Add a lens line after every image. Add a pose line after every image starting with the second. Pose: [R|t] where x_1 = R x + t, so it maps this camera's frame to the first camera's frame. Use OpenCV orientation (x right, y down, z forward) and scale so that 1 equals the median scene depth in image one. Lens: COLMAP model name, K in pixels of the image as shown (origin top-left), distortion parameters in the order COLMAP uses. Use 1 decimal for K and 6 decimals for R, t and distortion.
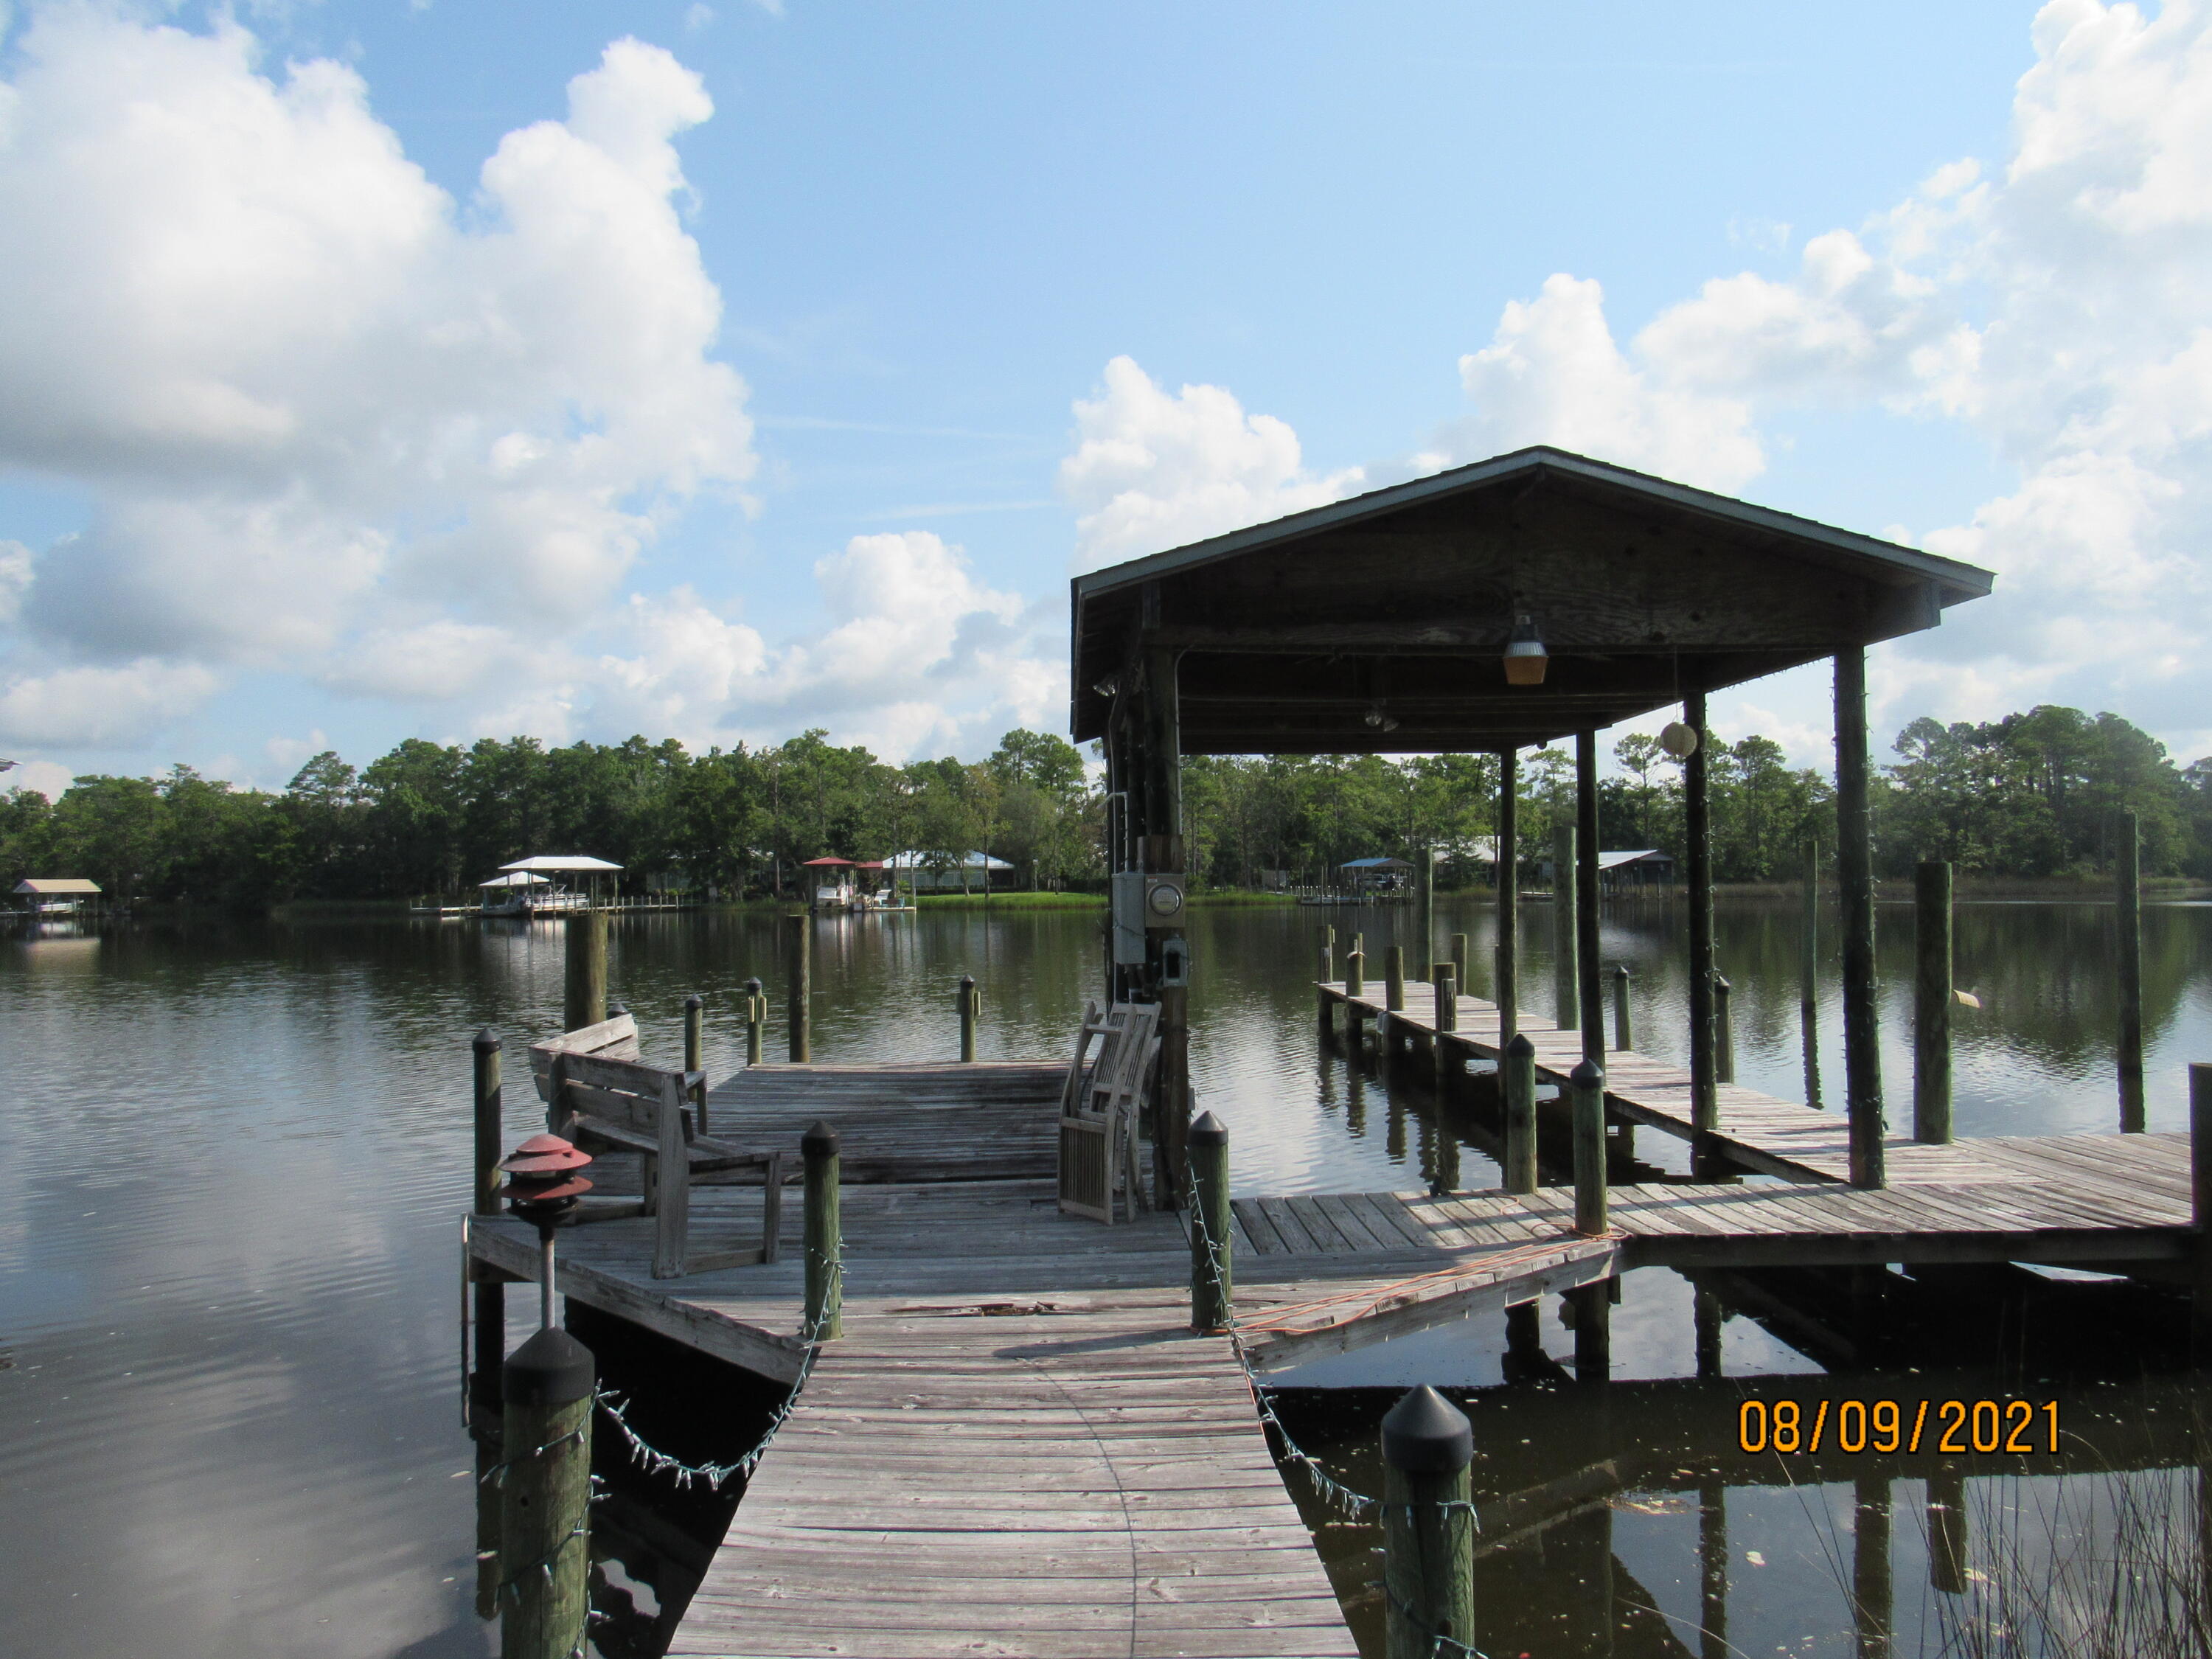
lens RADIAL K [[1574.9, 0, 1095.0], [0, 1574.9, 825.8], [0, 0, 1]] dist [-0.026643, 0.005233]
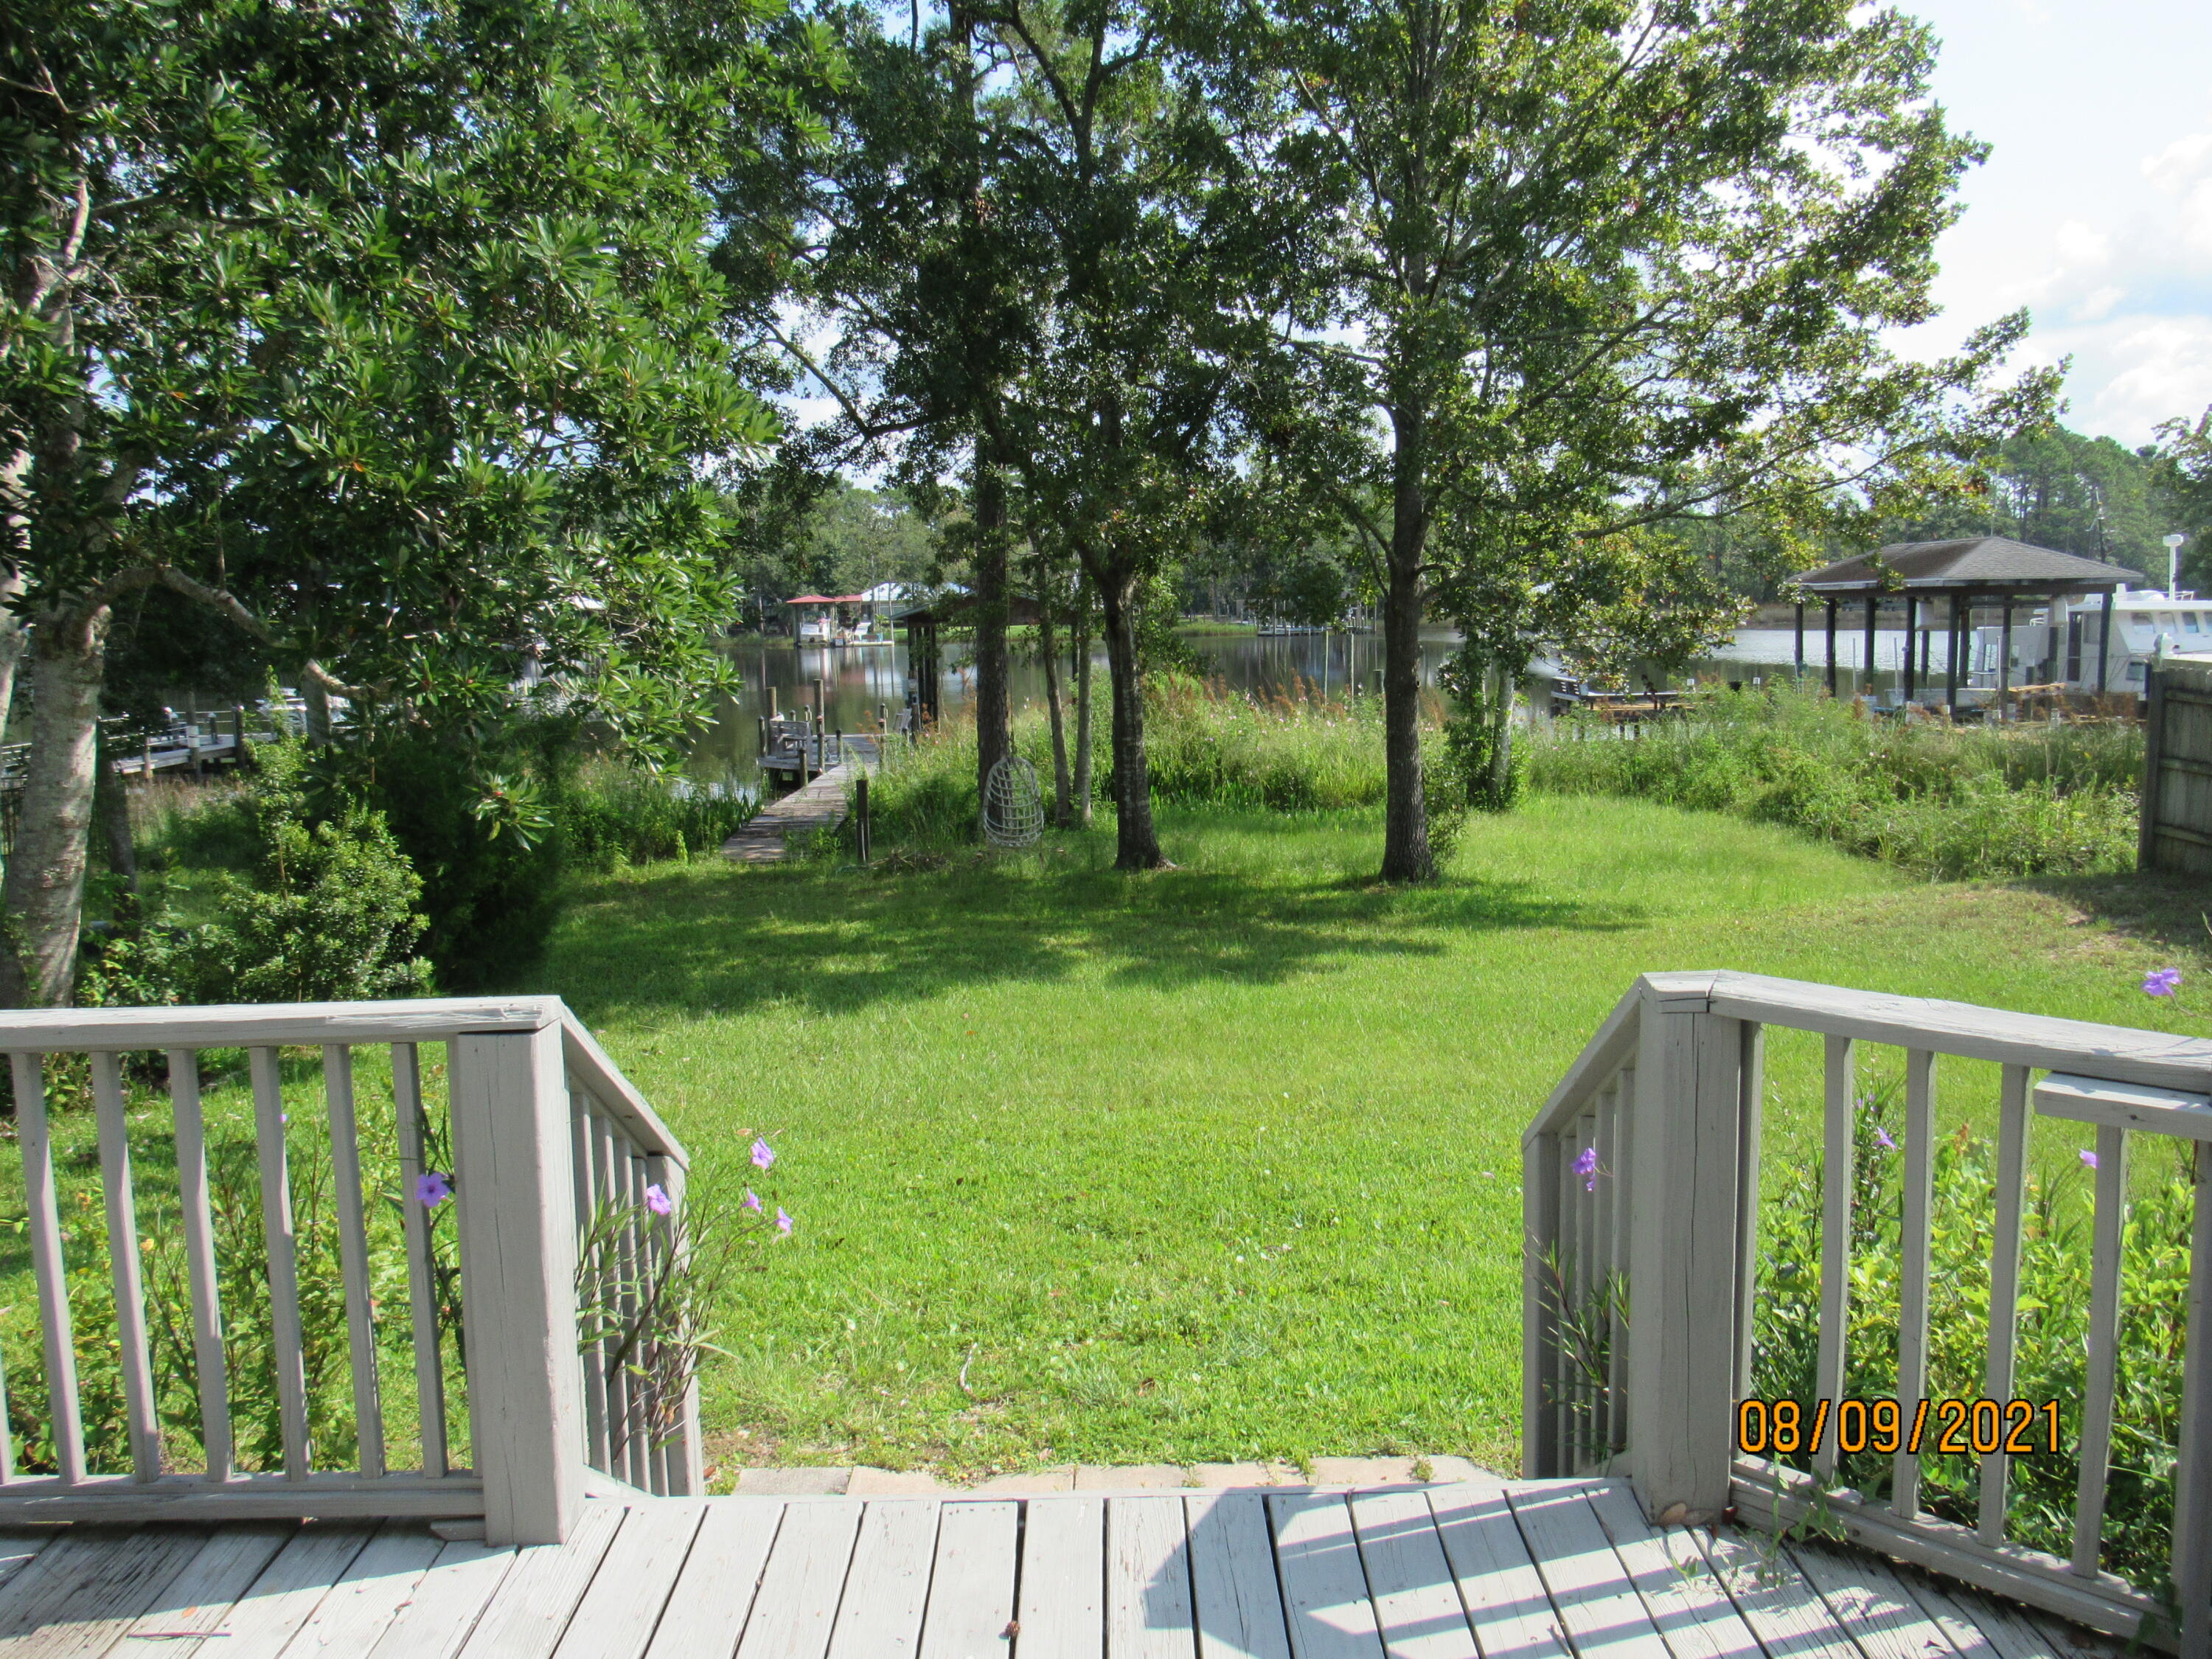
lens RADIAL K [[1842.5, 0, 1108.0], [0, 1842.5, 834.0], [0, 0, 1]] dist [0.012597, 0.006184]
pose [[0.999923, -0.011592, -0.004419, 0.029958], [0.012162, 0.986201, 0.165107, -0.020870], [0.002444, -0.165148, 0.986266, -0.214410]]
